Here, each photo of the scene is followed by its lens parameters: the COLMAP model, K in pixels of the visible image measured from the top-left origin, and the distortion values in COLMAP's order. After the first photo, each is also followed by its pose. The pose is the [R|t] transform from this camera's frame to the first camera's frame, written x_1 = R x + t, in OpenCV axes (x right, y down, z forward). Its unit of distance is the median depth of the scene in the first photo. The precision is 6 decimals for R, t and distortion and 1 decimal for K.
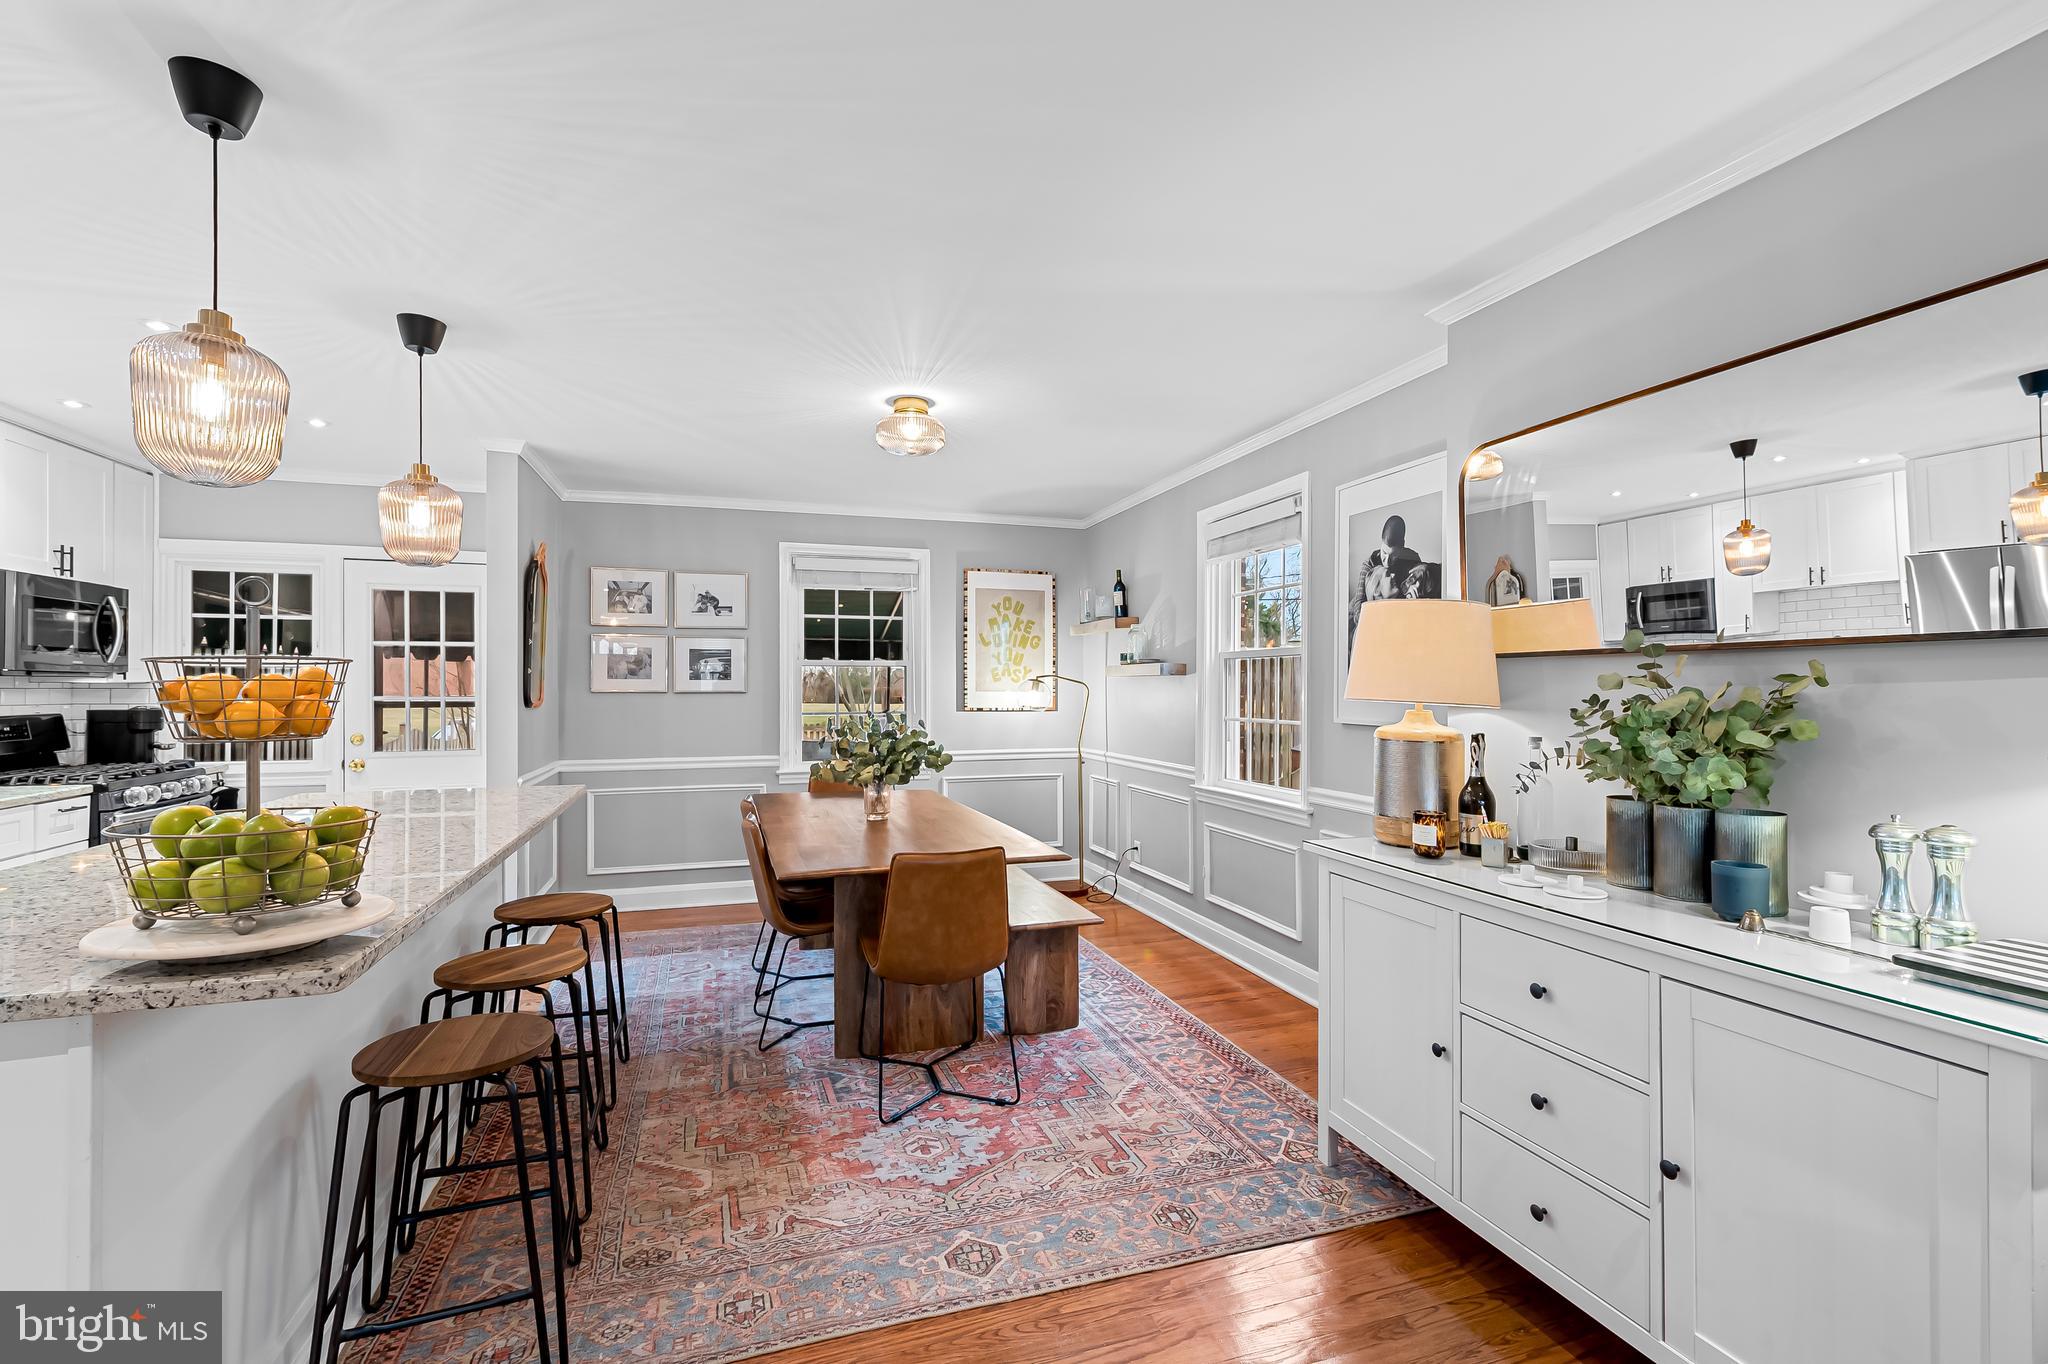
lens RADIAL K [[910.2, 0, 1029.6], [0, 910.2, 688.6], [0, 0, 1]] dist [0.000488, -0.000525]
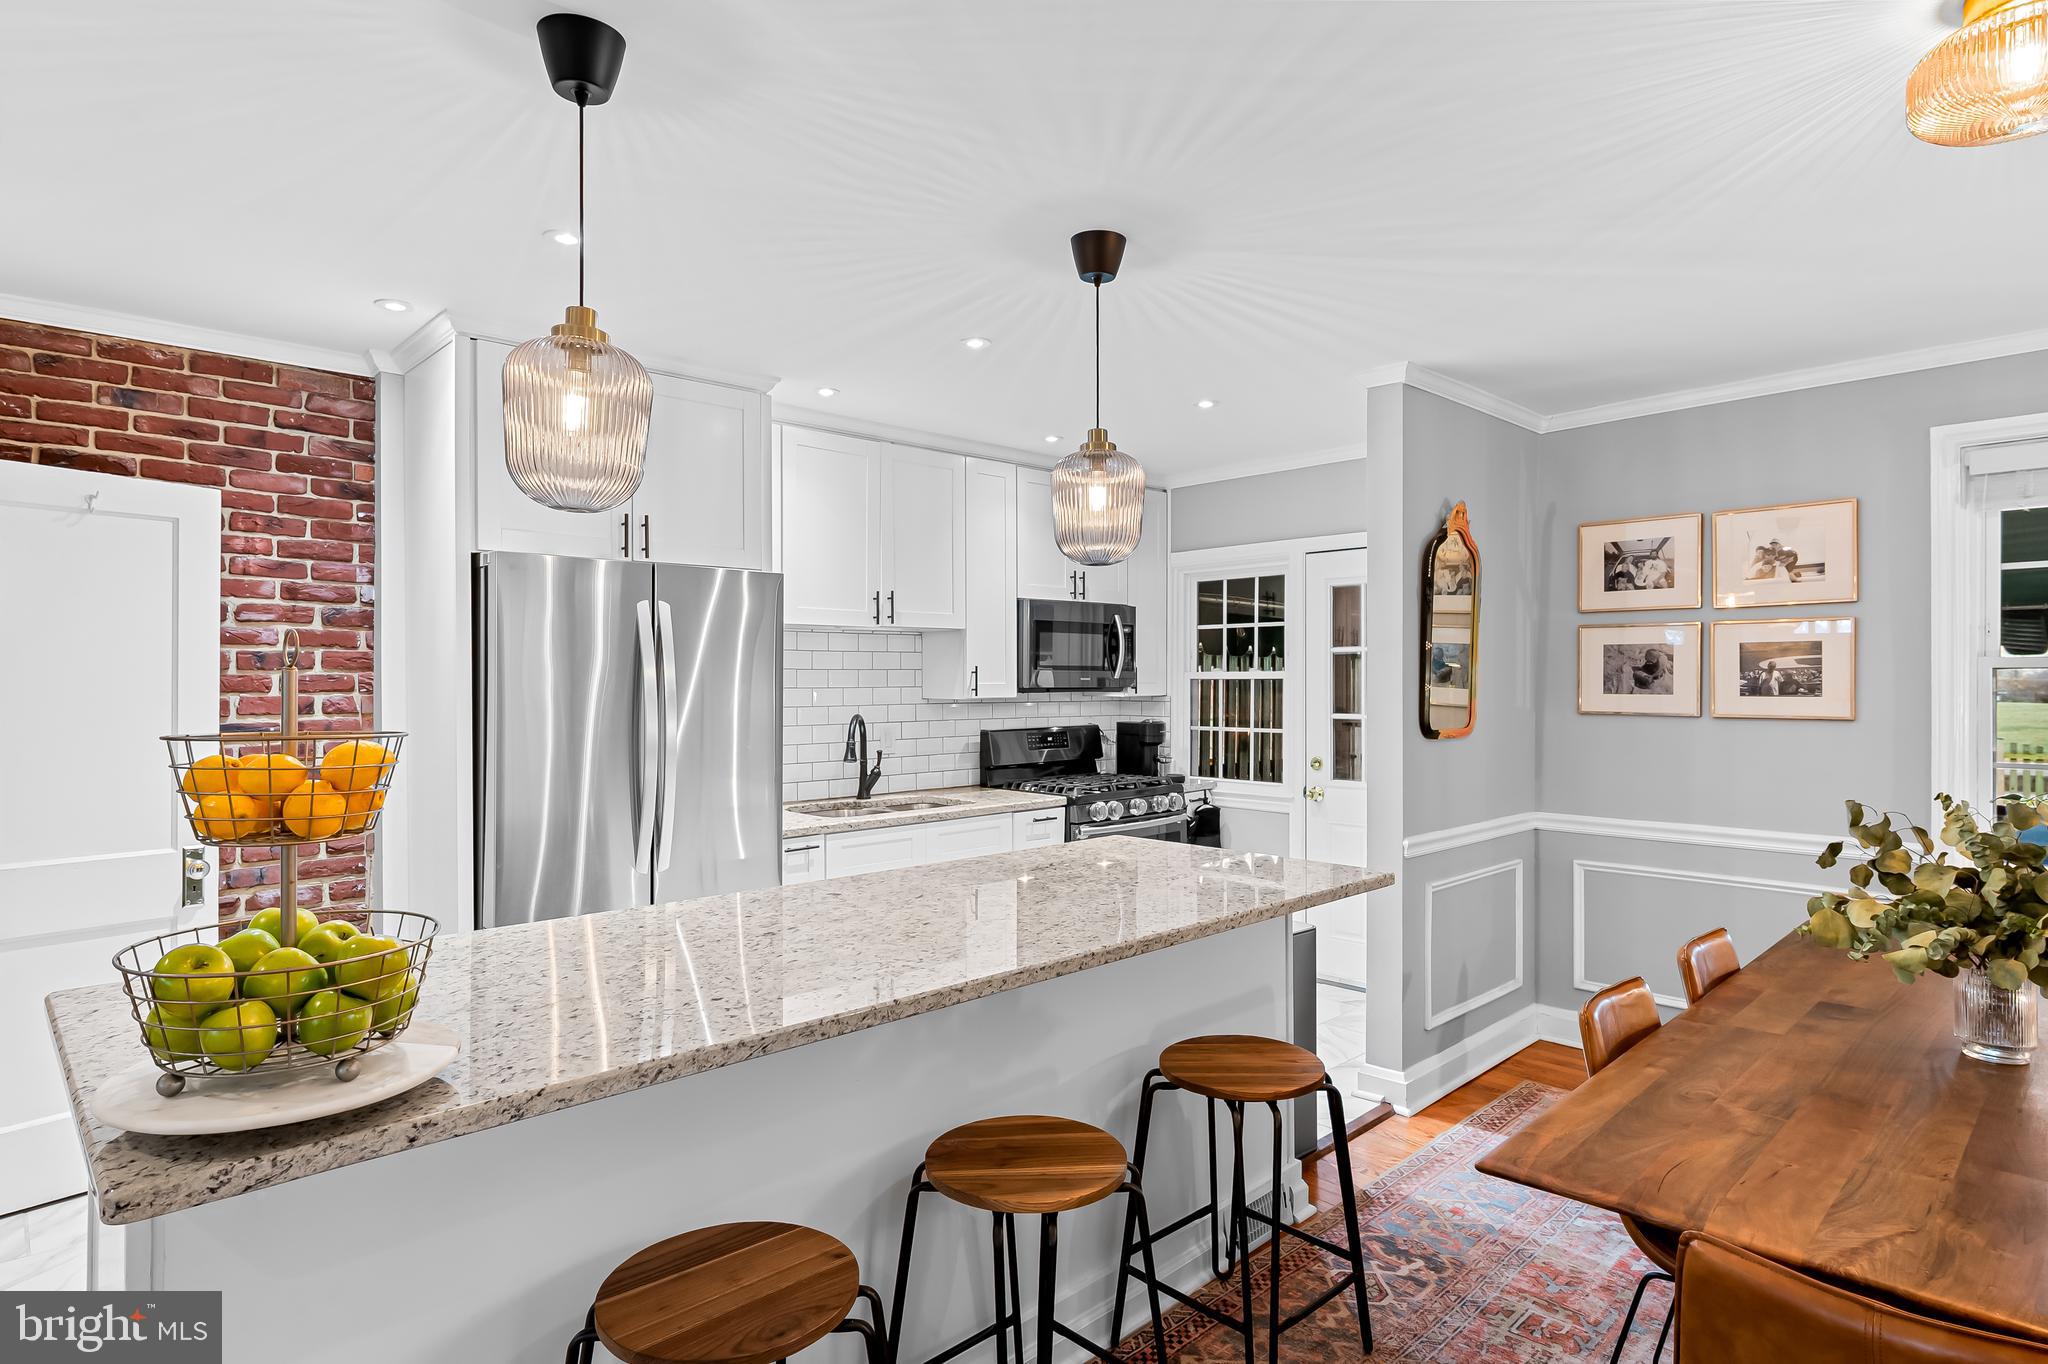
lens RADIAL K [[1097.4, 0, 1029.8], [0, 1097.4, 681.9], [0, 0, 1]] dist [0.000848, -0.000096]
pose [[0.428356, -0.000509, -0.903610, 0.079857], [0.000597, 1.000000, -0.000281, -0.022024], [0.903610, -0.000419, 0.428356, 0.336602]]
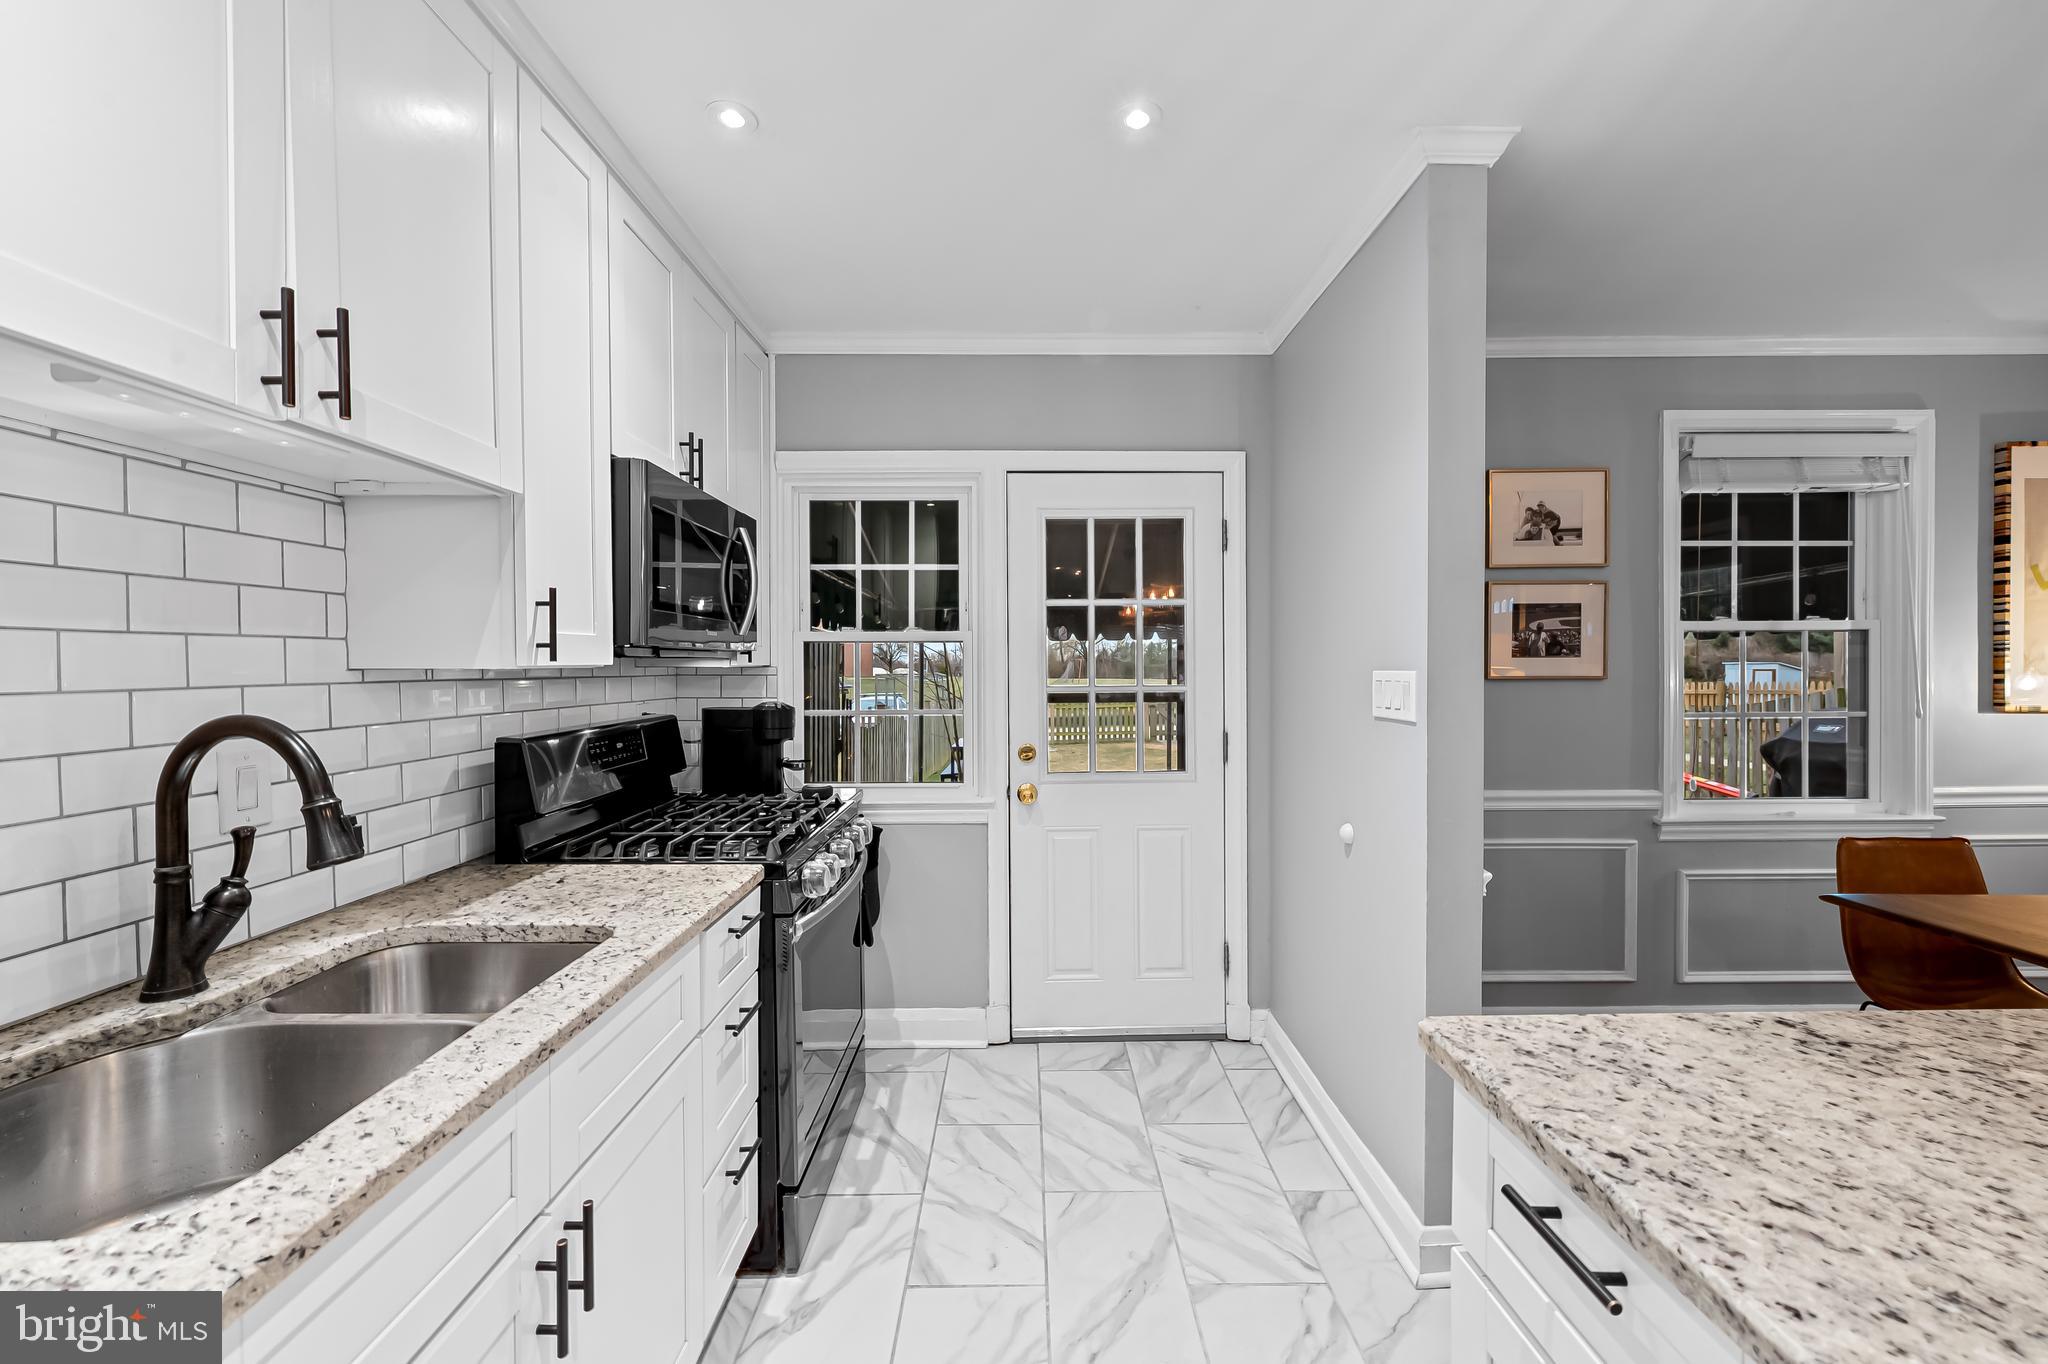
lens RADIAL K [[812.3, 0, 1028.9], [0, 812.3, 675.9], [0, 0, 1]] dist [0.007674, -0.002058]
pose [[0.951720, -0.000123, -0.306969, -0.597164], [0.003958, 0.999922, 0.011870, -0.006113], [0.306943, -0.012512, 0.951646, 0.486174]]
